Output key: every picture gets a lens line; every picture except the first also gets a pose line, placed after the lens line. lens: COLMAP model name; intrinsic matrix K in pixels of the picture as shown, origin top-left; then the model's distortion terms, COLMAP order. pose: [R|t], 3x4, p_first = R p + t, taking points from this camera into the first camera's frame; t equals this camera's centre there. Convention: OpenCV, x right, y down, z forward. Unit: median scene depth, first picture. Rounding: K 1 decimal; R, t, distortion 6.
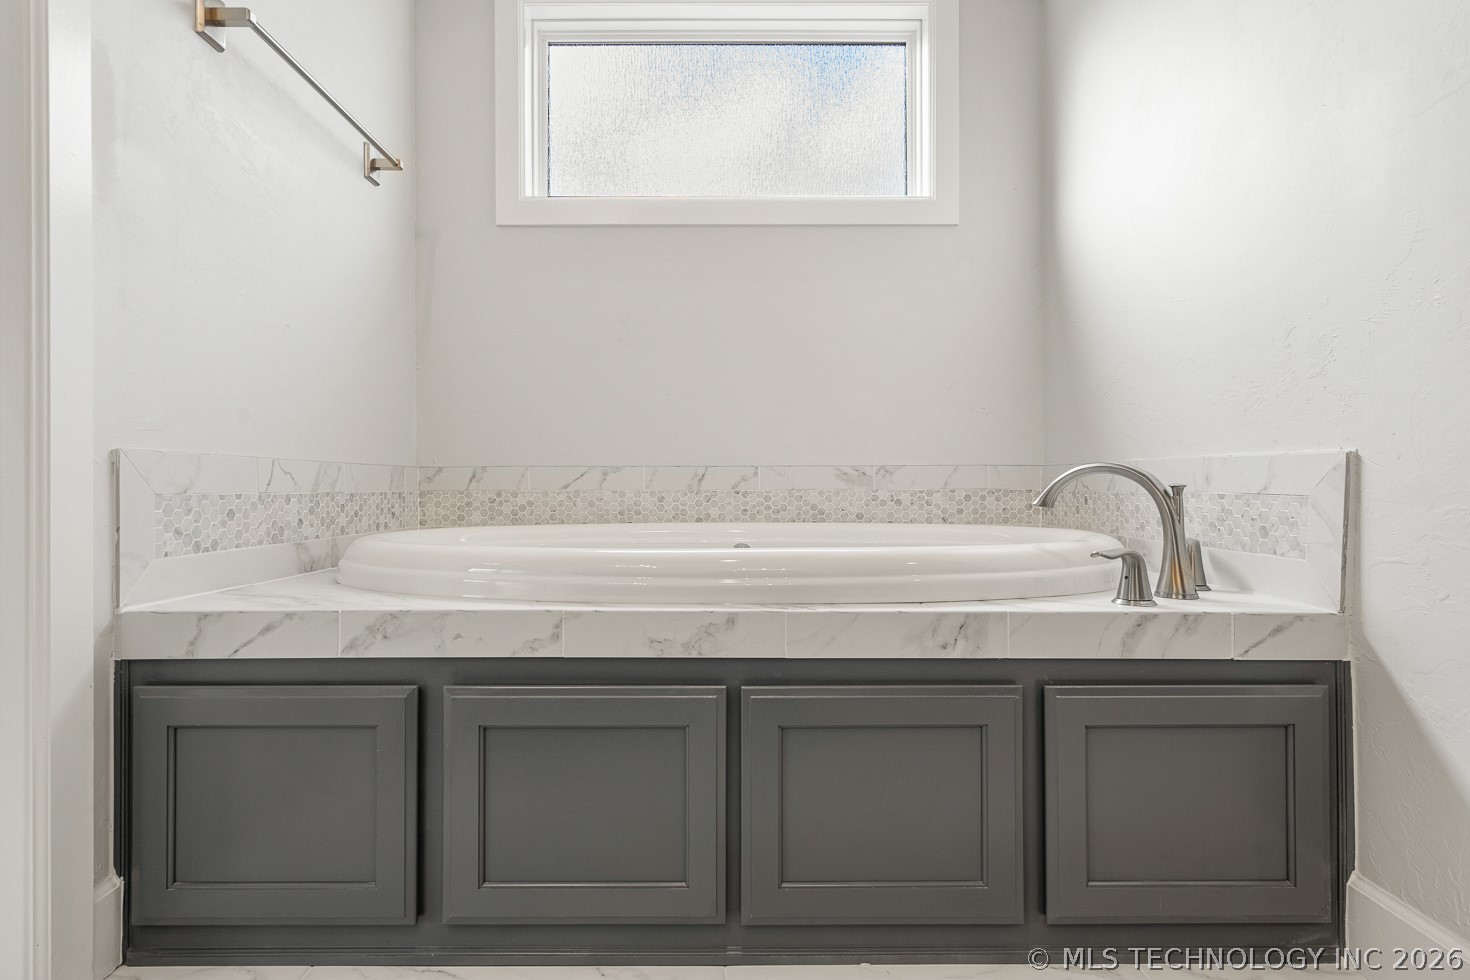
lens RADIAL K [[770.0, 0, 736.6], [0, 770.0, 484.8], [0, 0, 1]] dist [0.002058, -0.000322]
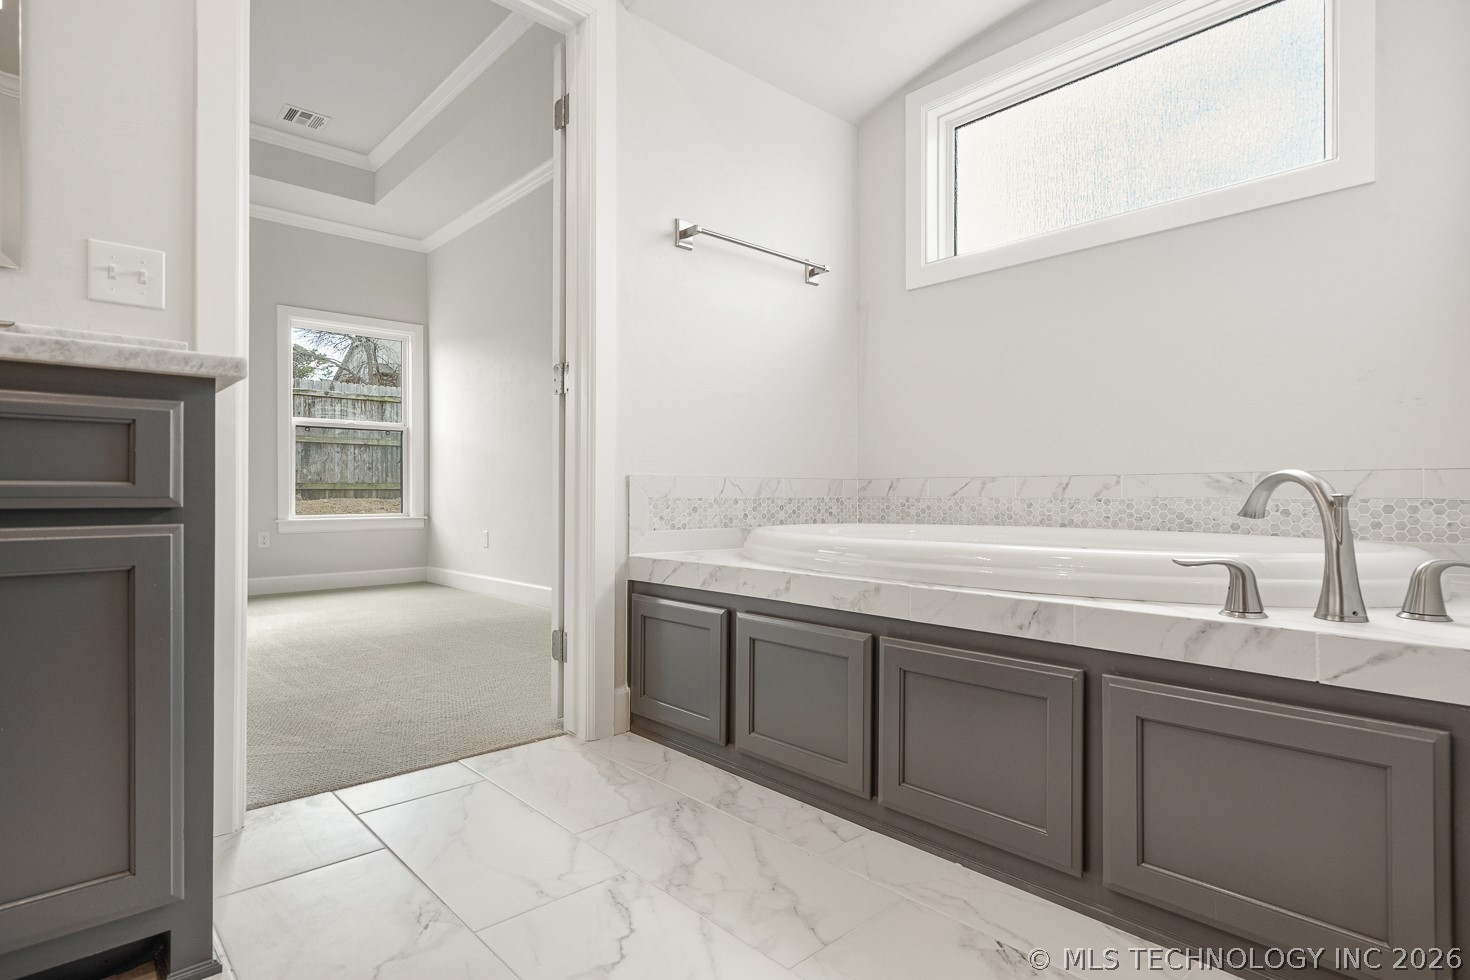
lens RADIAL K [[770.0, 0, 740.0], [0, 770.0, 491.9], [0, 0, 1]] dist [0.002058, -0.000322]
pose [[0.677774, 0.001112, -0.735270, 0.606690], [-0.000557, 0.999999, 0.000999, -0.003028], [0.735271, -0.000268, 0.677774, -0.103191]]
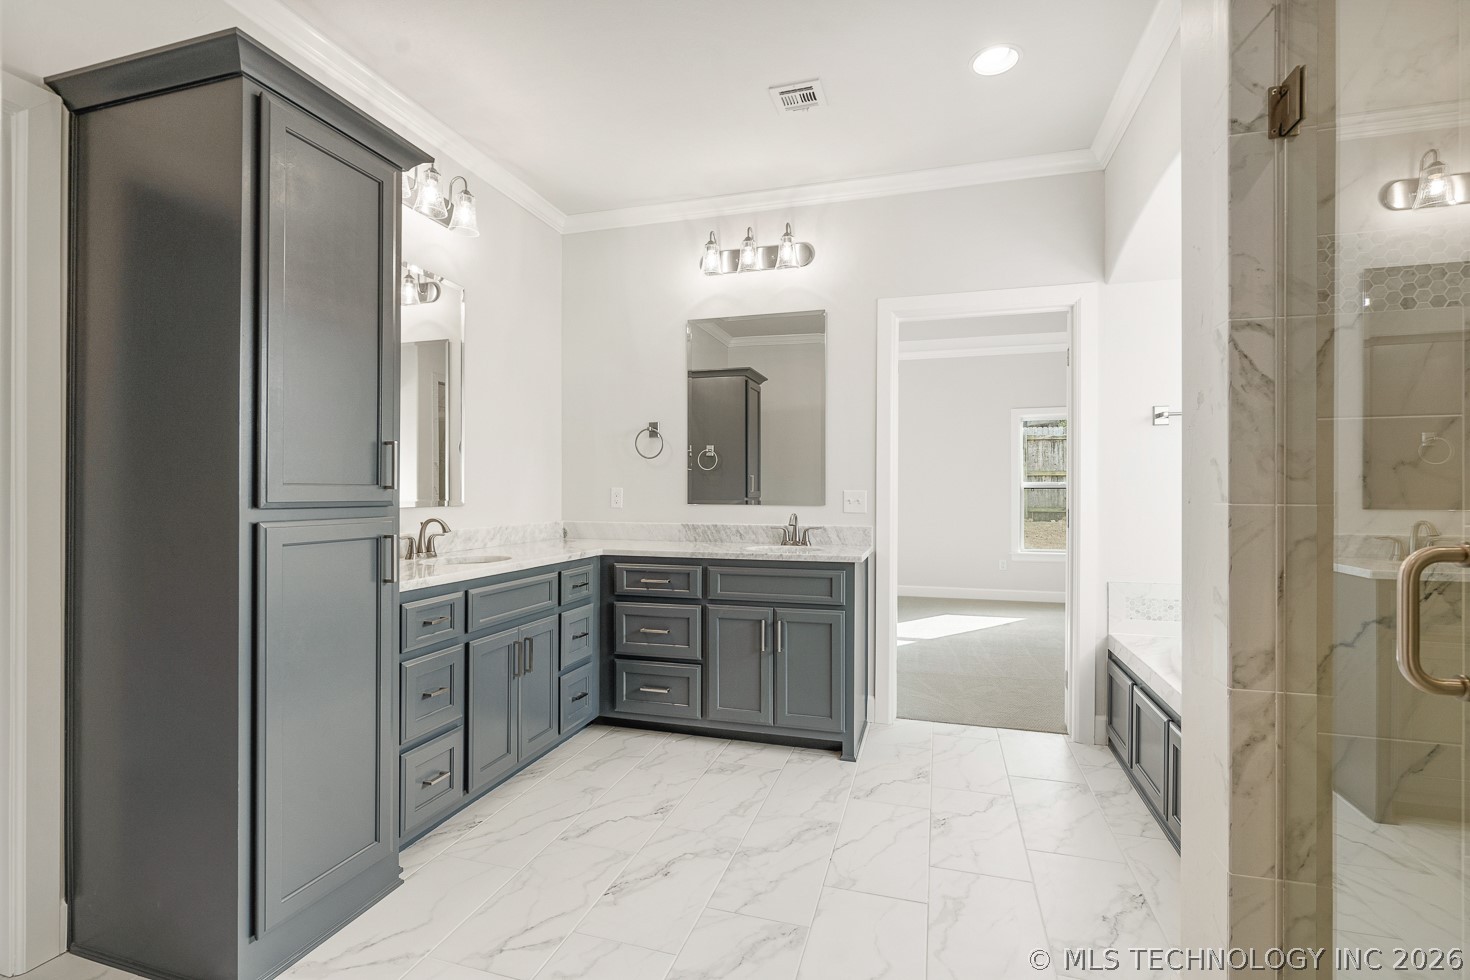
lens RADIAL K [[681.6, 0, 732.2], [0, 681.6, 490.5], [0, 0, 1]] dist [-0.004473, 0.001803]
pose [[-0.286866, 0.000985, -0.957970, 1.604476], [0.000249, 1.000000, 0.000954, -0.294819], [0.957971, 0.000036, -0.286866, 0.225654]]
